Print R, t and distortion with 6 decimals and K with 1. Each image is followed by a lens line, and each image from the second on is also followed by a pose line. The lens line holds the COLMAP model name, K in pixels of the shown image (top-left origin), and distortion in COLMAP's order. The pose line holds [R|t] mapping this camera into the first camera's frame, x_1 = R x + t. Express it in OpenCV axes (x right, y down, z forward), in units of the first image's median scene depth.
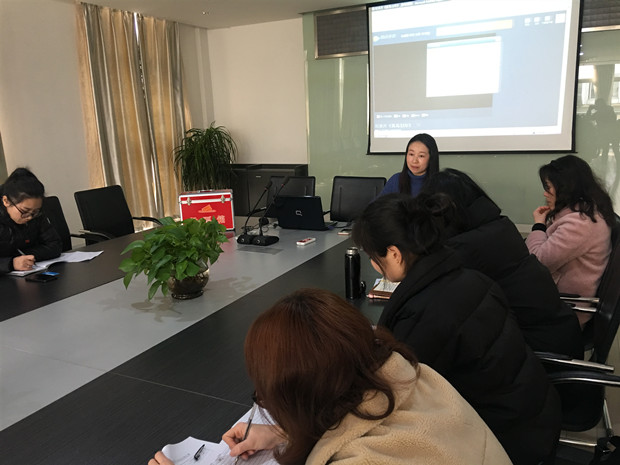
lens RADIAL K [[514.5, 0, 310.0], [0, 514.5, 232.5], [0, 0, 1]] dist [0.004240, -0.054378]
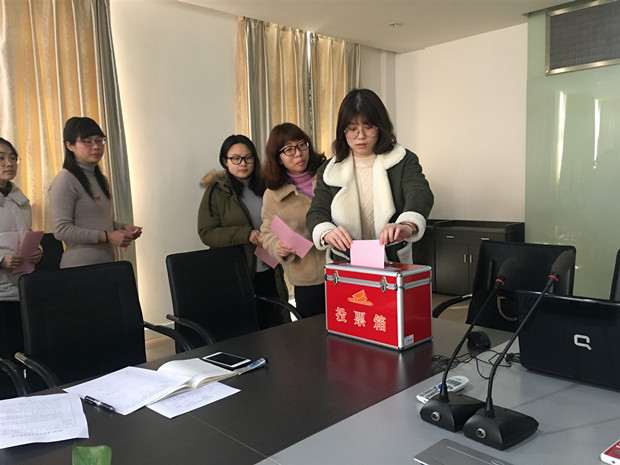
lens RADIAL K [[528.4, 0, 310.6], [0, 528.4, 260.9], [0, 0, 1]] dist [0.058986, -0.062196]
pose [[0.940188, 0.056002, -0.336022, -0.032331], [-0.077208, 0.995757, -0.050074, -0.023494], [0.331792, 0.073022, 0.940522, 0.232523]]
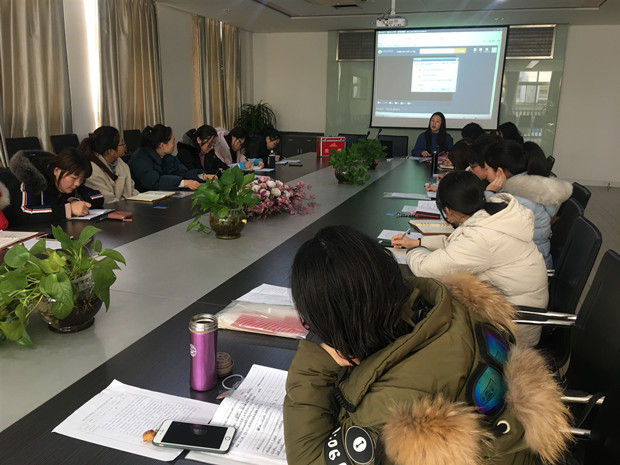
lens RADIAL K [[514.5, 0, 310.0], [0, 514.5, 232.5], [0, 0, 1]] dist [0.004240, -0.054378]
pose [[0.986698, 0.017320, 0.161638, -0.323036], [-0.021585, 0.999463, 0.024668, 0.133443], [-0.161124, -0.027828, 0.986542, -0.511283]]
